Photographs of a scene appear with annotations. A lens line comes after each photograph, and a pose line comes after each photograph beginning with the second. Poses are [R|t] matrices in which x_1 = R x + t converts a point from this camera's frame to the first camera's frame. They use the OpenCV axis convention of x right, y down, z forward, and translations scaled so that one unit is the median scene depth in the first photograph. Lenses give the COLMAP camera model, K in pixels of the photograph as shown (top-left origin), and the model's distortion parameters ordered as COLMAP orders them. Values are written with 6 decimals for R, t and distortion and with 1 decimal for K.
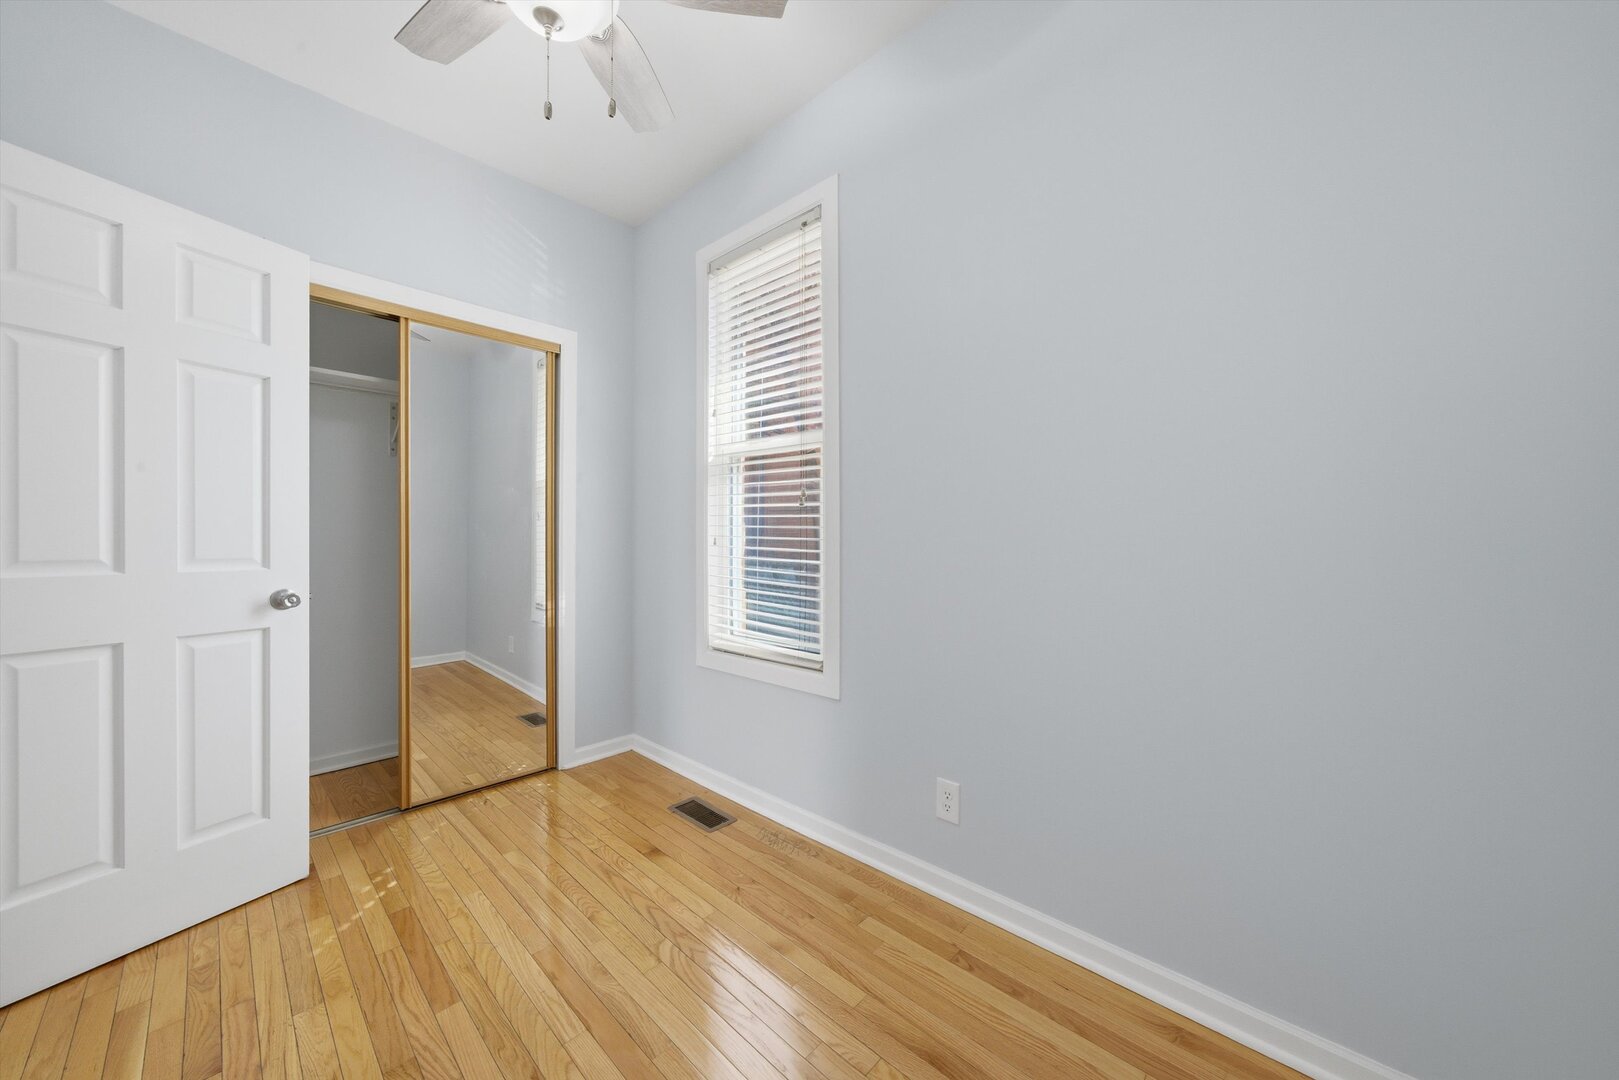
lens RADIAL K [[570.4, 0, 813.1], [0, 570.4, 536.2], [0, 0, 1]] dist [-0.009750, 0.000397]
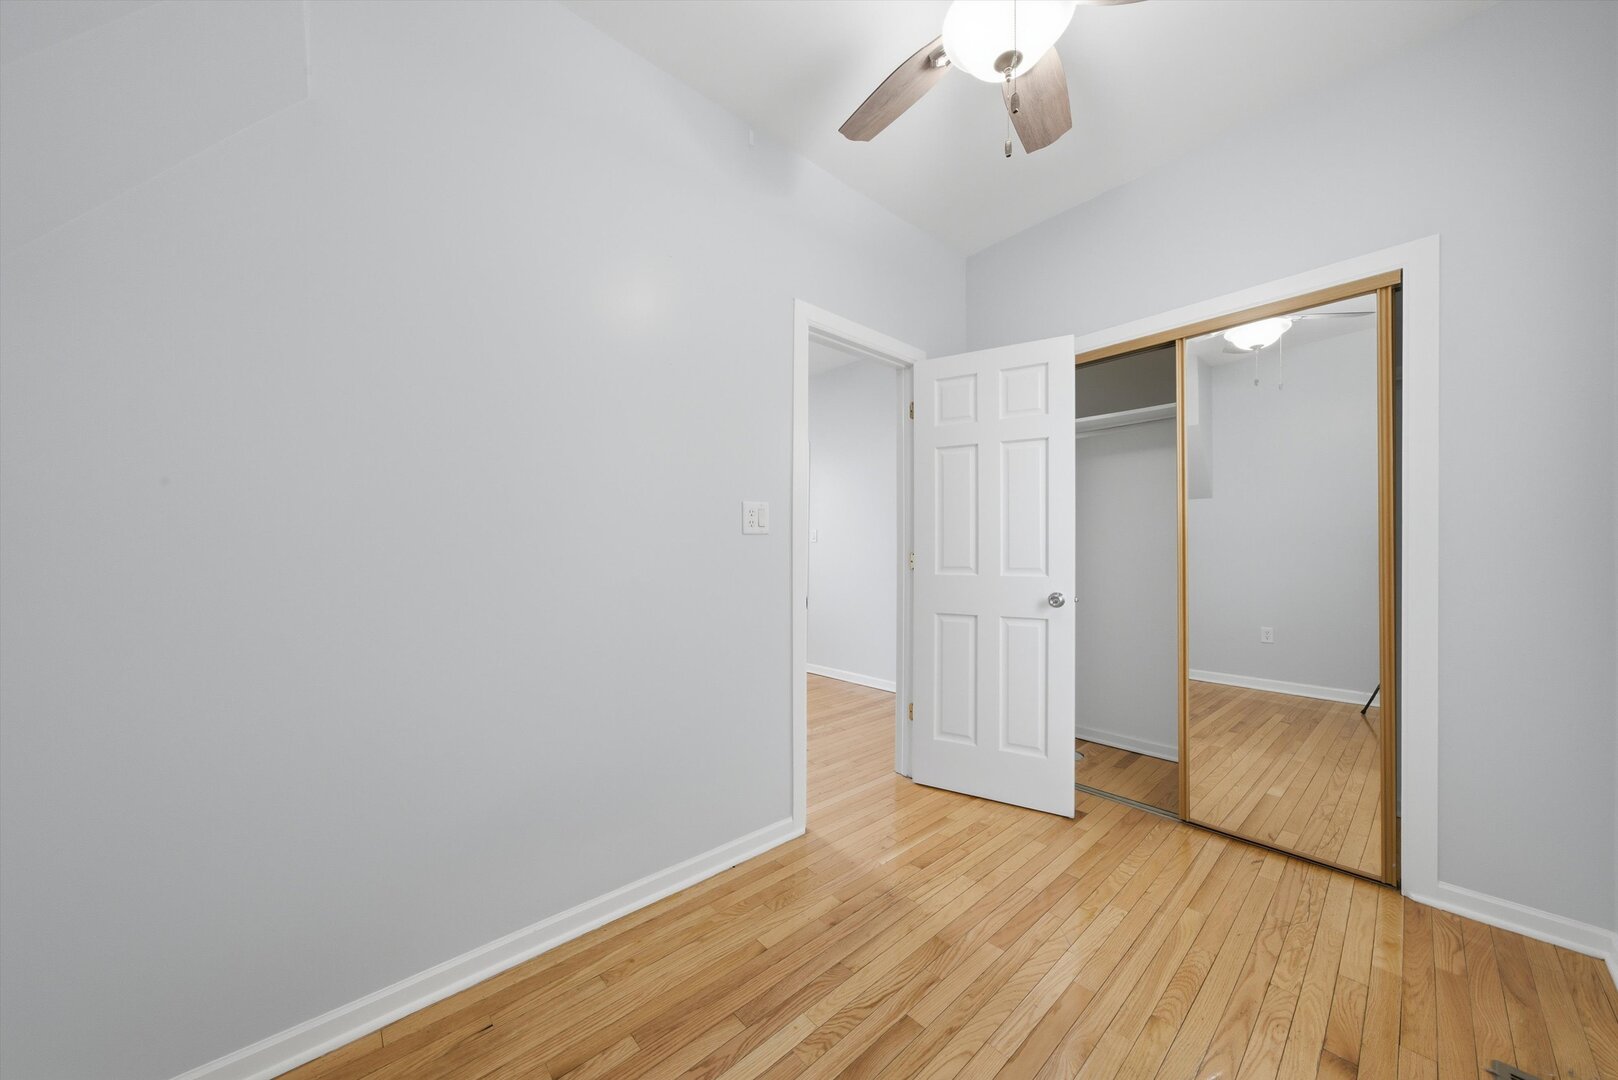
lens RADIAL K [[553.1, 0, 809.4], [0, 553.1, 547.7], [0, 0, 1]] dist [-0.017124, 0.000417]
pose [[-0.116943, -0.012019, -0.993066, 0.420025], [0.003723, 0.999914, -0.012541, 0.002462], [0.993132, -0.005164, -0.116888, 0.558911]]
